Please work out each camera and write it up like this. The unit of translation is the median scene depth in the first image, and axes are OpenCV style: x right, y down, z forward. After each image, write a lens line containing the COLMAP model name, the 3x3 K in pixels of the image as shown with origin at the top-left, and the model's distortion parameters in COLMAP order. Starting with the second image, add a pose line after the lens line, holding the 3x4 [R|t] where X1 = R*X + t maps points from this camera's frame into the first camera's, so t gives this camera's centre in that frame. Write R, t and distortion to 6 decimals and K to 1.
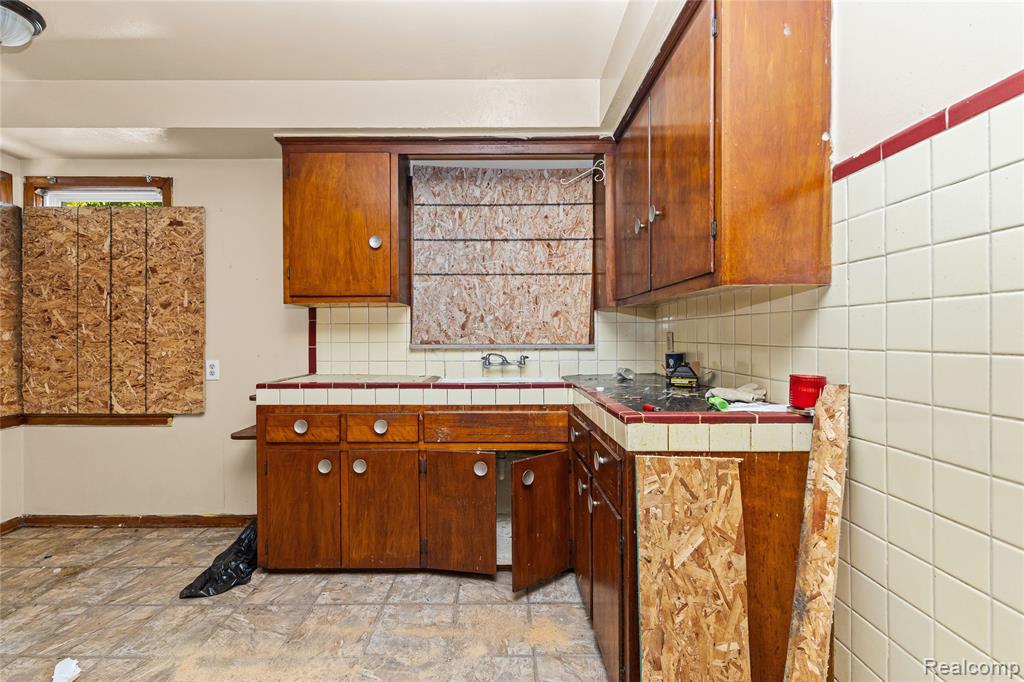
lens RADIAL K [[445.1, 0, 493.5], [0, 445.1, 336.1], [0, 0, 1]] dist [0.011953, -0.004252]
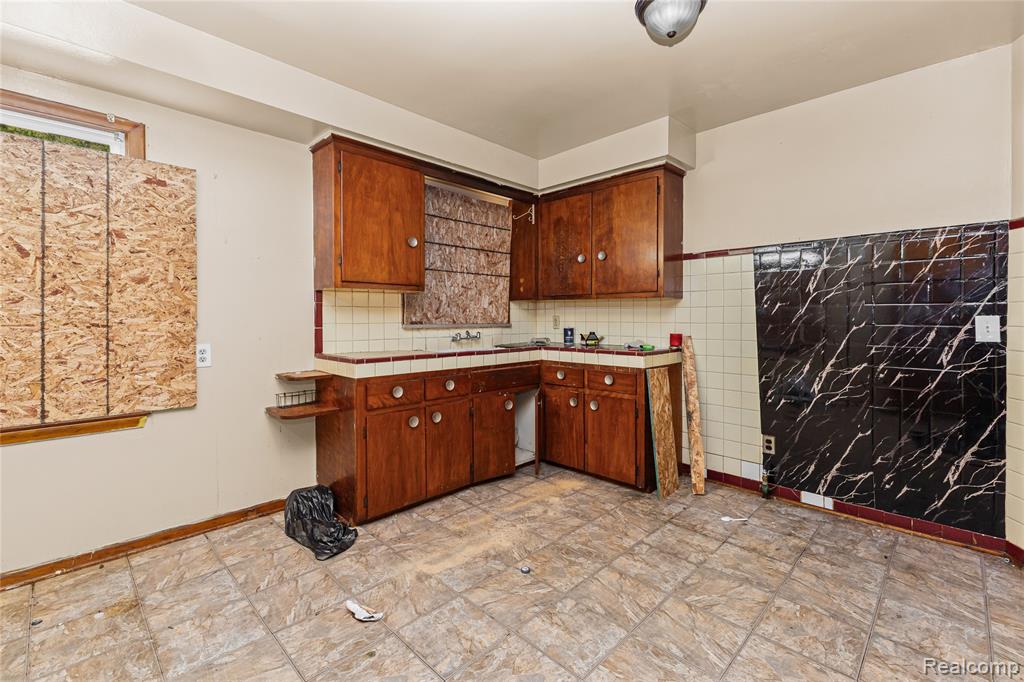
lens RADIAL K [[447.2, 0, 509.7], [0, 447.2, 316.3], [0, 0, 1]] dist [0.009280, -0.000366]
pose [[0.701173, 0.004876, 0.712975, -0.861817], [-0.001598, 0.999985, -0.005267, 0.001716], [-0.712990, 0.002554, 0.701170, -0.058558]]
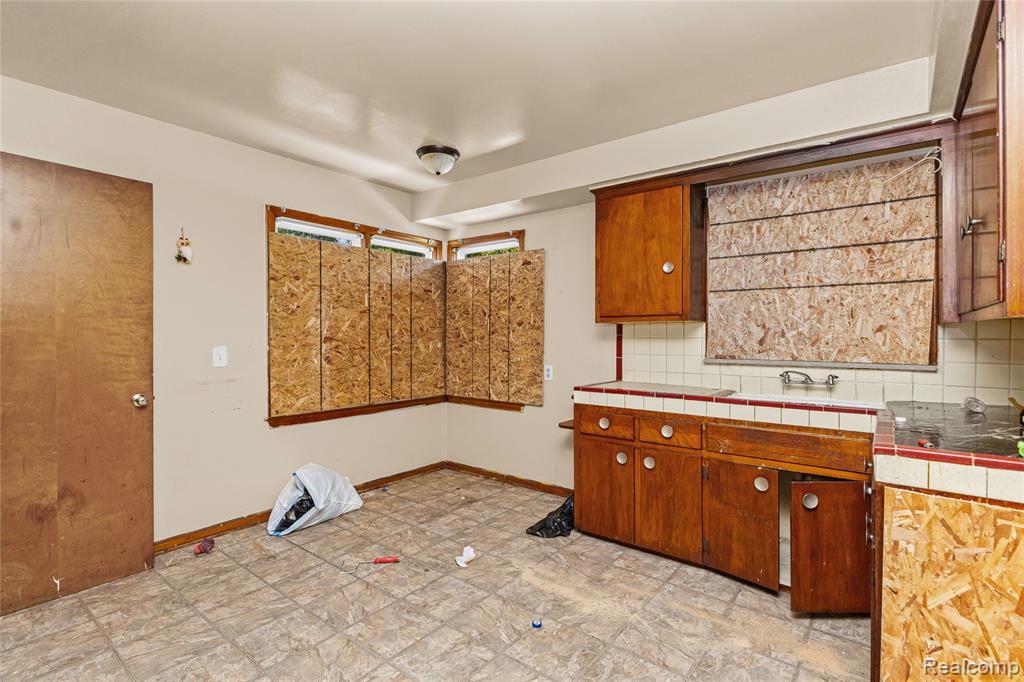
lens RADIAL K [[479.0, 0, 515.7], [0, 479.0, 337.9], [0, 0, 1]] dist [0.002478, -0.000037]
pose [[0.795795, 0.006901, -0.605526, 0.144547], [-0.005379, 0.999976, 0.004327, -0.032715], [0.605542, -0.000186, 0.795813, -0.174631]]
